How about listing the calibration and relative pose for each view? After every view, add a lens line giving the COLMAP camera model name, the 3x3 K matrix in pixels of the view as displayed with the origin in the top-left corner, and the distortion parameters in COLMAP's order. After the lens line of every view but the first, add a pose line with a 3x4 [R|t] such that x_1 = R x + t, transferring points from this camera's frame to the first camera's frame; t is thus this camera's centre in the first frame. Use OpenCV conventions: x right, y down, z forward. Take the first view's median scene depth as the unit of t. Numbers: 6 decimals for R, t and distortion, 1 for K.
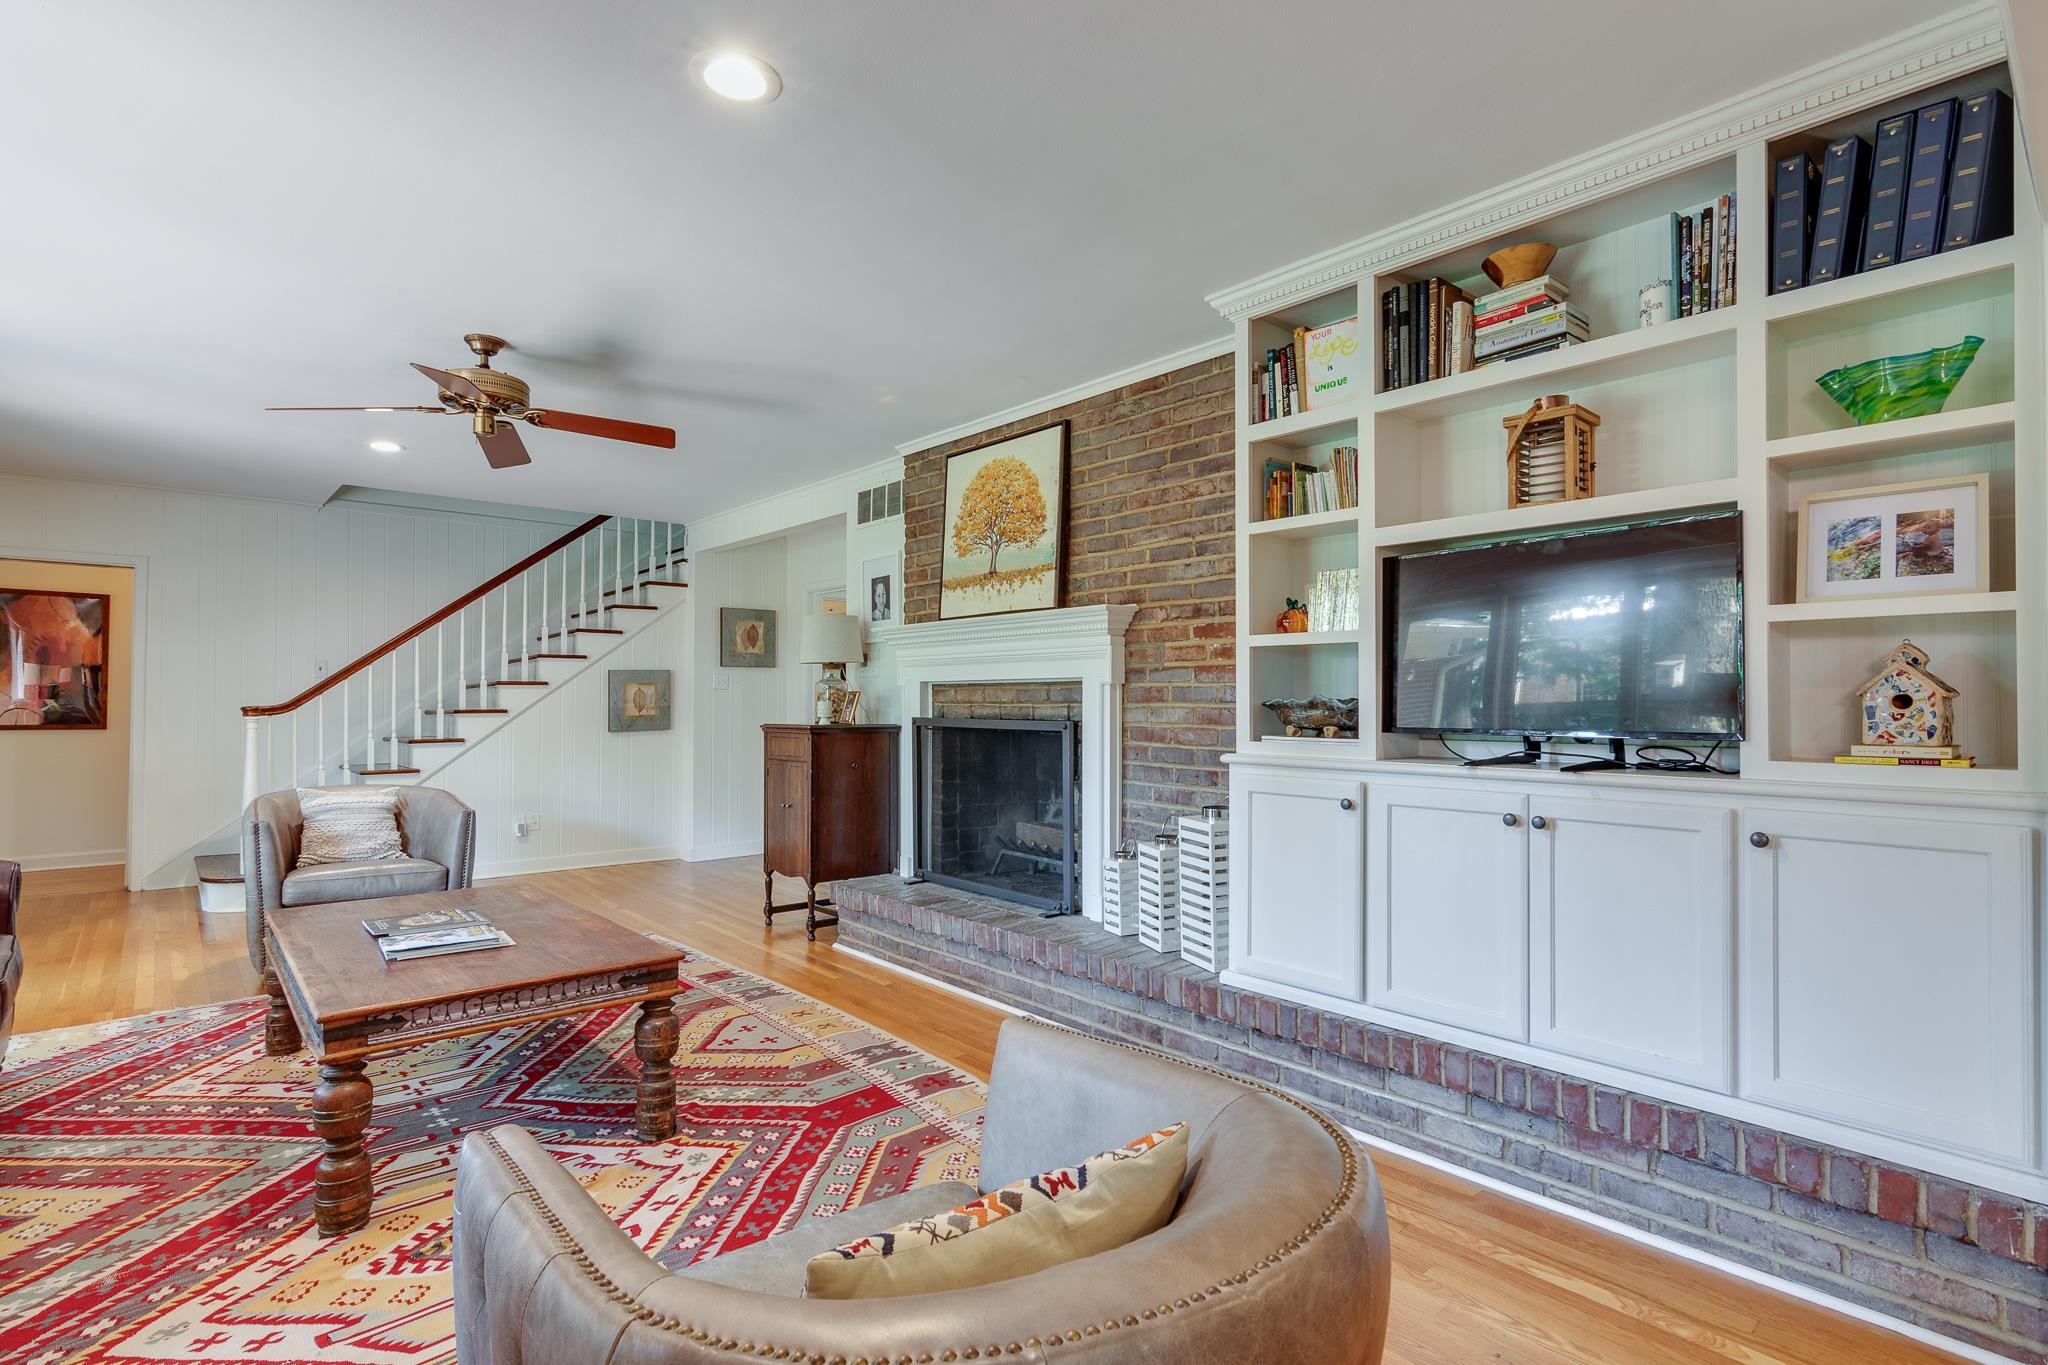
lens RADIAL K [[1000.9, 0, 1013.1], [0, 1000.9, 692.7], [0, 0, 1]] dist [-0.002442, 0.001519]
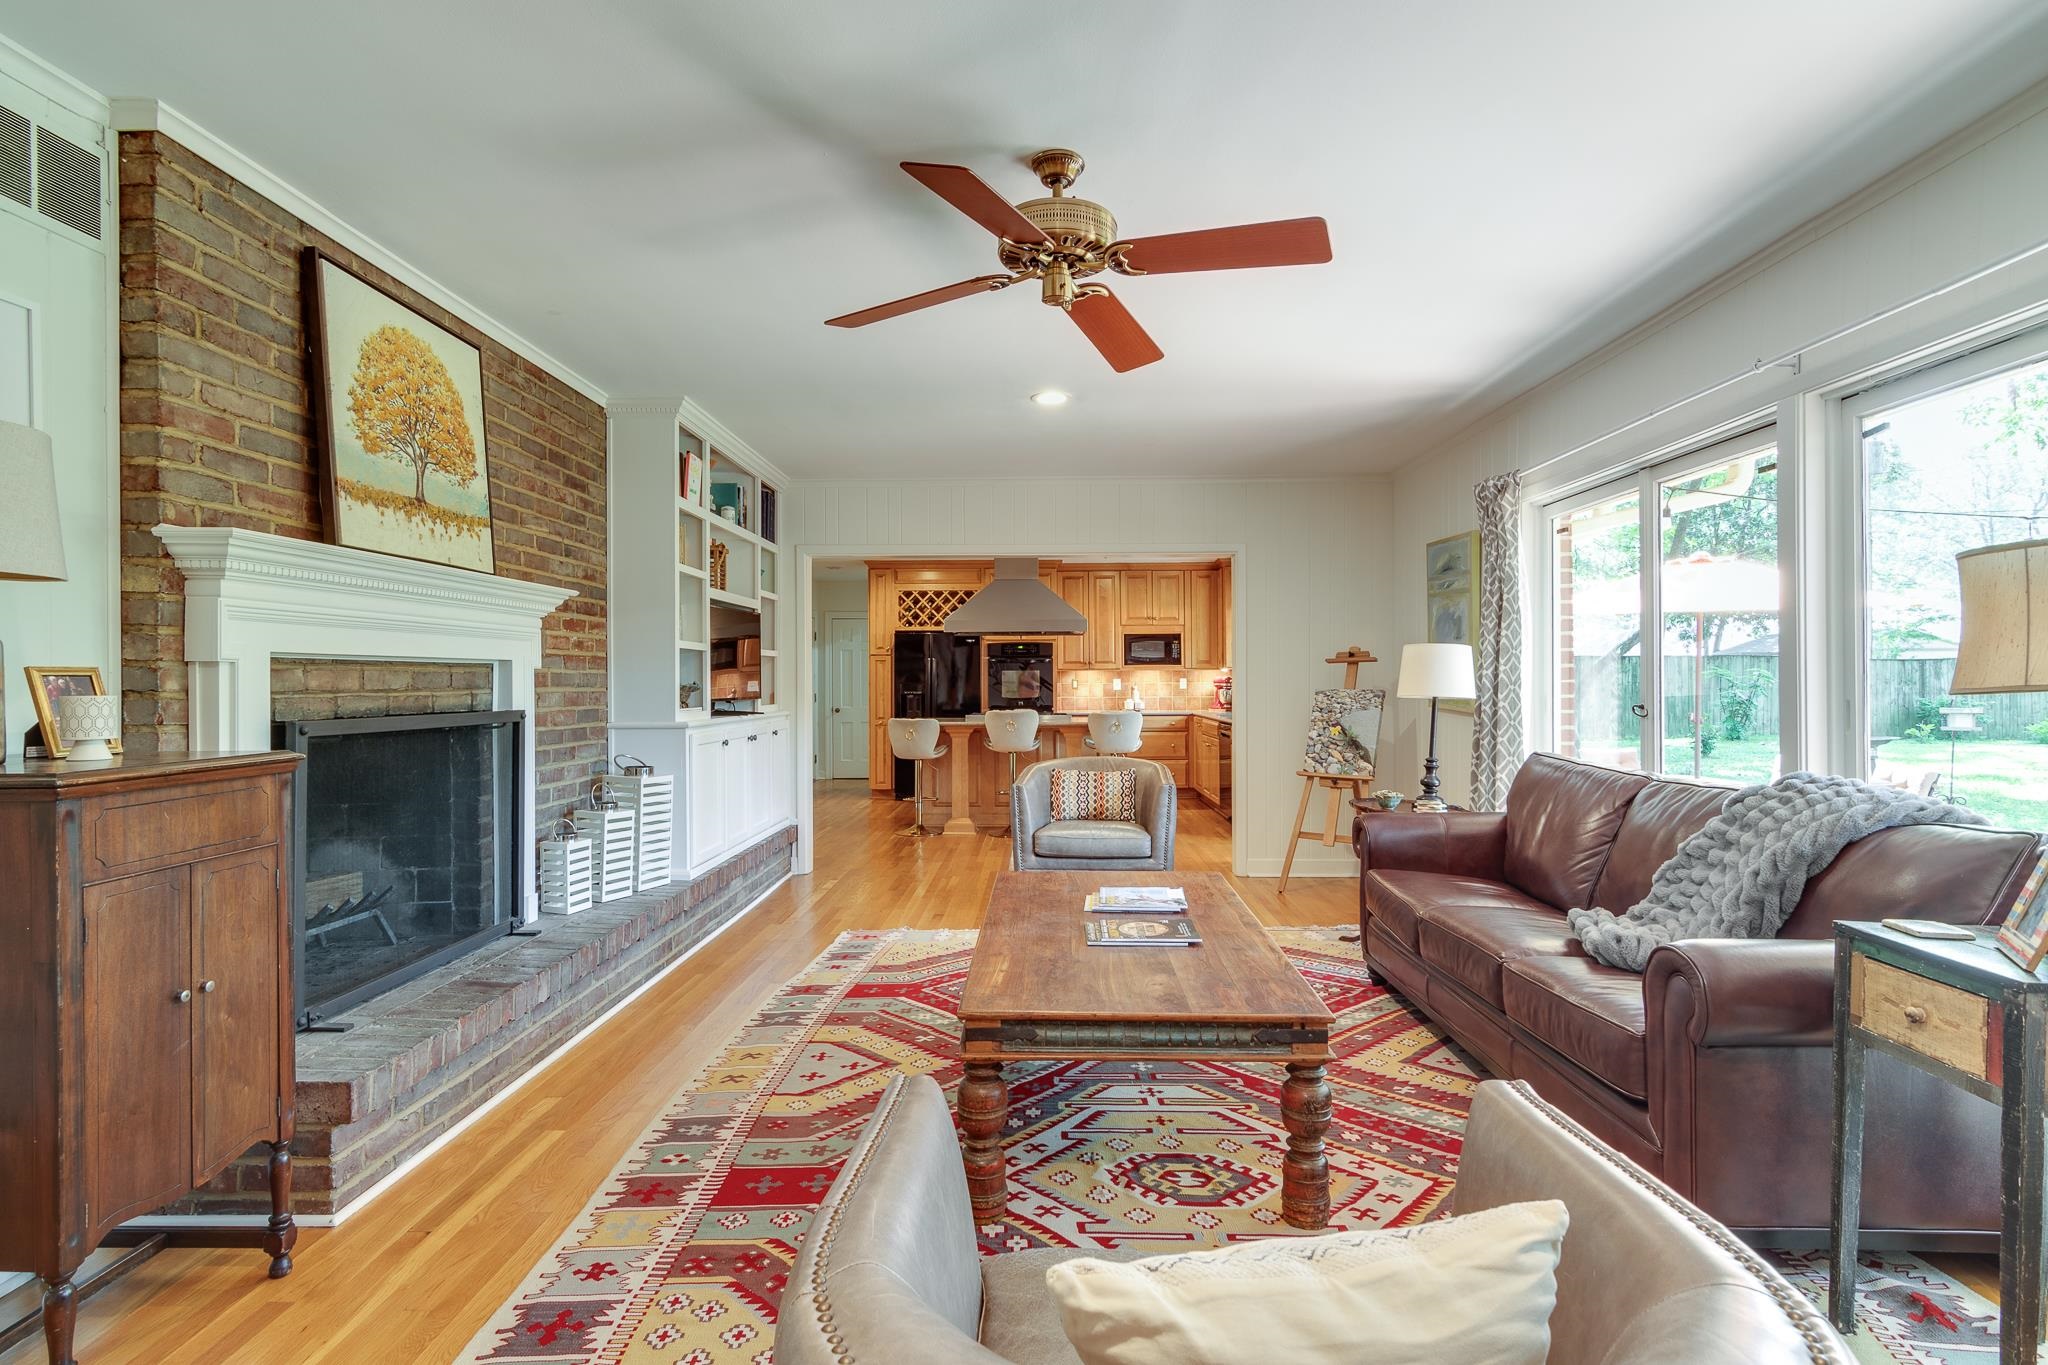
lens RADIAL K [[1000.9, 0, 1023.0], [0, 1000.9, 682.8], [0, 0, 1]] dist [-0.002442, 0.001519]
pose [[-0.740751, -0.003468, 0.671771, -1.037921], [-0.006029, 0.999981, -0.001486, 0.004093], [-0.671753, -0.005151, -0.740757, 1.623716]]
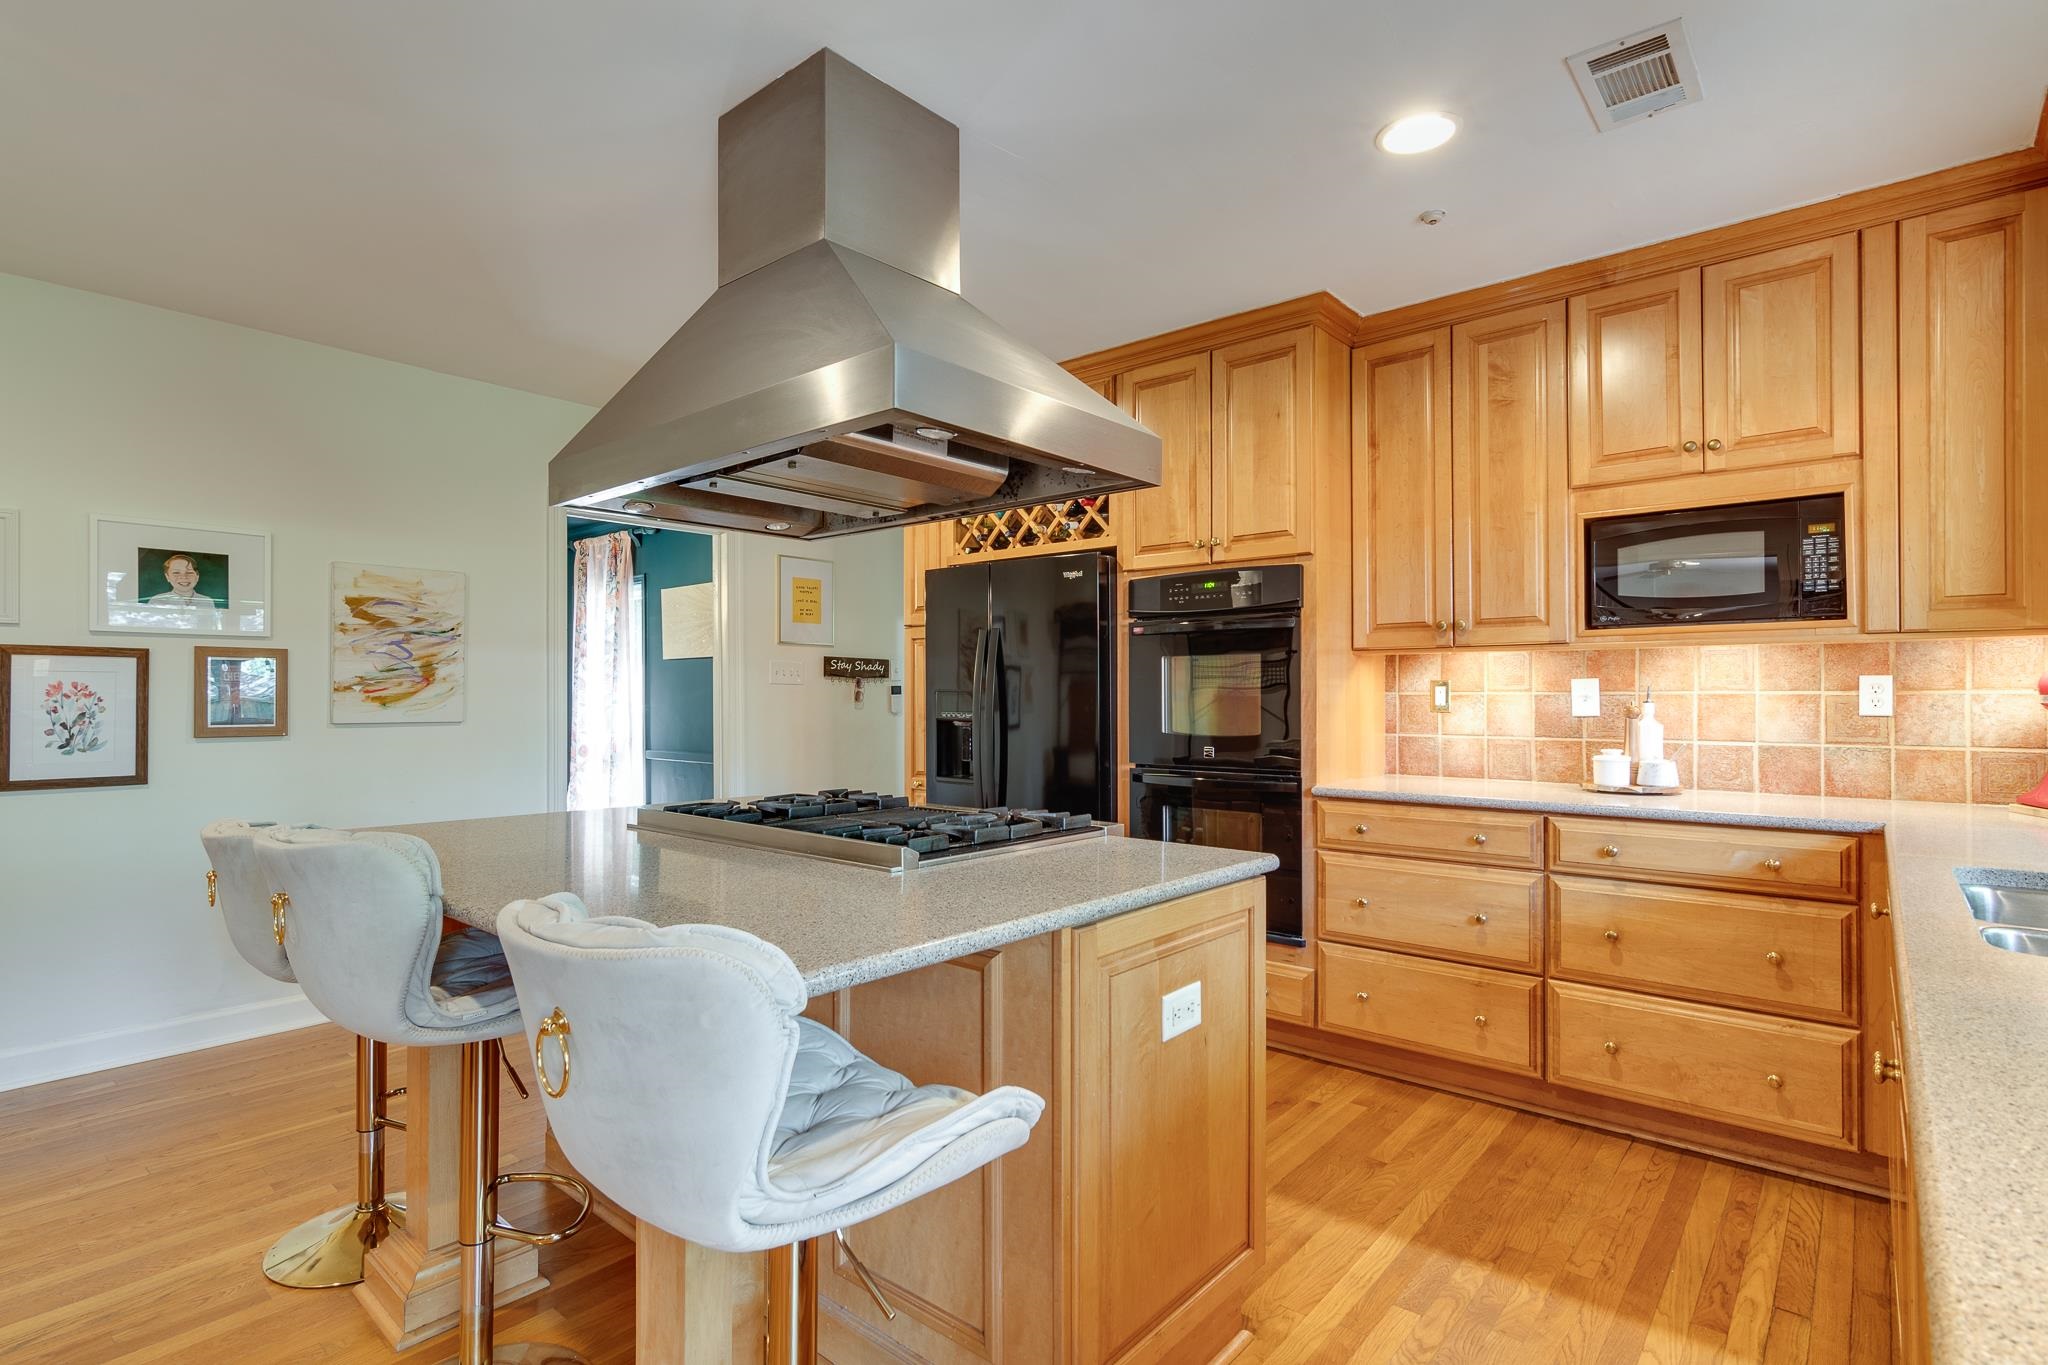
lens RADIAL K [[1000.9, 0, 1024.5], [0, 1000.9, 688.0], [0, 0, 1]] dist [-0.002442, 0.001519]
pose [[-0.145102, -0.001291, 0.989416, -0.656786], [-0.006823, 0.999977, 0.000304, 0.001854], [-0.989393, -0.006706, -0.145108, 0.941192]]
